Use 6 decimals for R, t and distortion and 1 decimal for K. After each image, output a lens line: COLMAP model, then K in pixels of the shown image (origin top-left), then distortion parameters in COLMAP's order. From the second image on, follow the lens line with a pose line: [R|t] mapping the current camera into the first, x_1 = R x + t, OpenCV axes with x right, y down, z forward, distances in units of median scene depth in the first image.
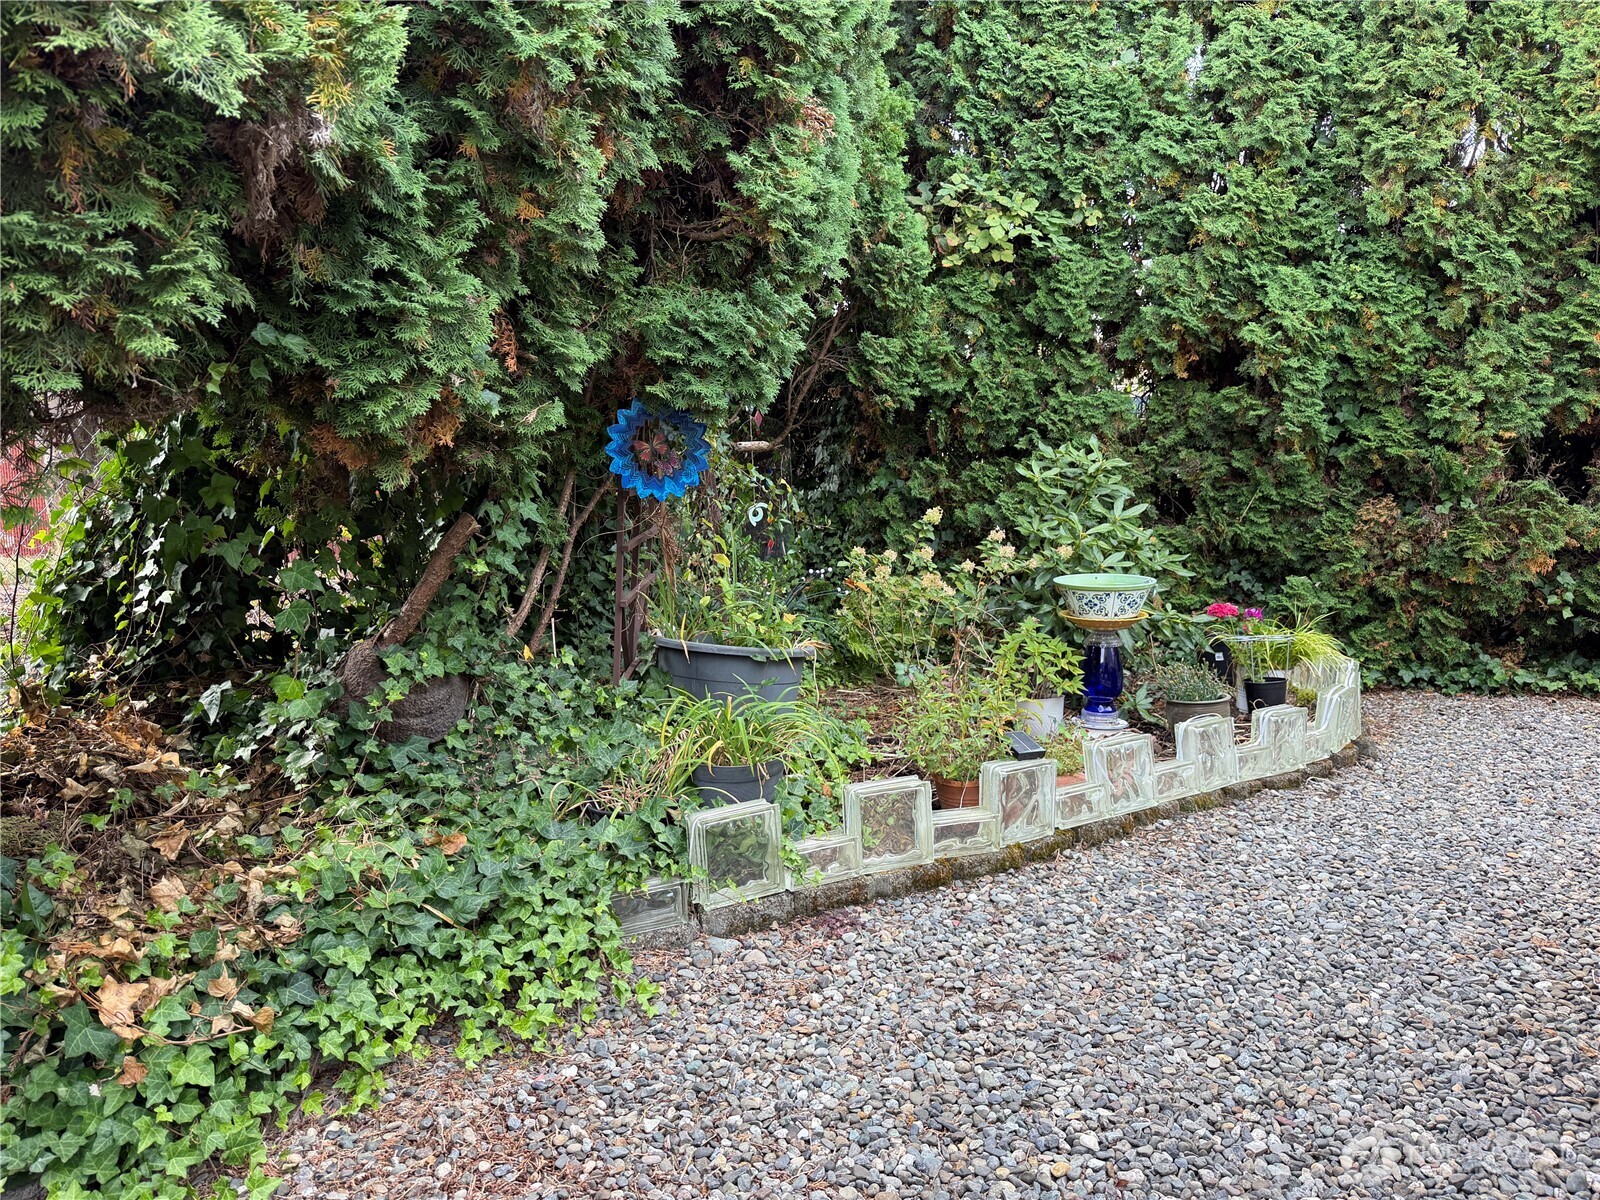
lens RADIAL K [[1119.0, 0, 816.2], [0, 1119.0, 595.1], [0, 0, 1]] dist [0.008310, -0.048890]
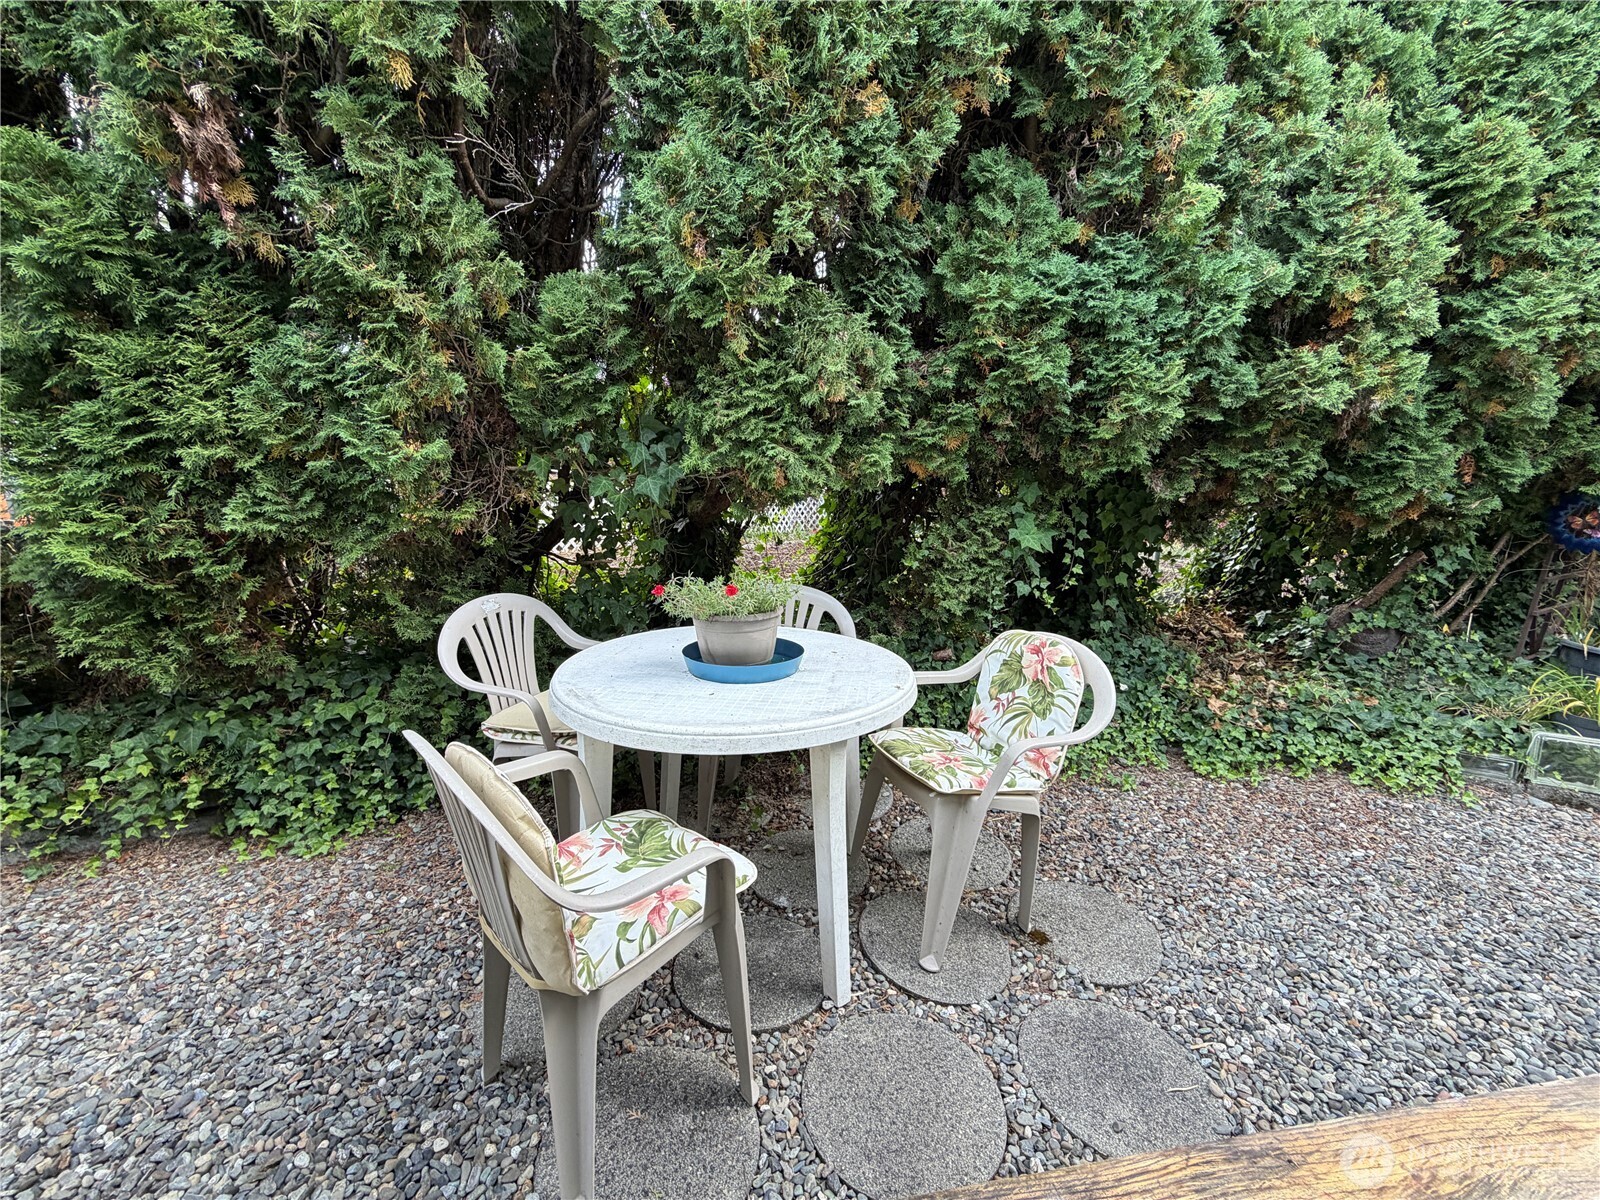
lens RADIAL K [[648.7, 0, 797.4], [0, 648.7, 602.8], [0, 0, 1]] dist [0.004502, -0.000903]
pose [[0.462249, 0.181175, -0.868045, 0.239359], [-0.134810, 0.981885, 0.133146, 0.015796], [0.876443, 0.055474, 0.478300, -0.631339]]
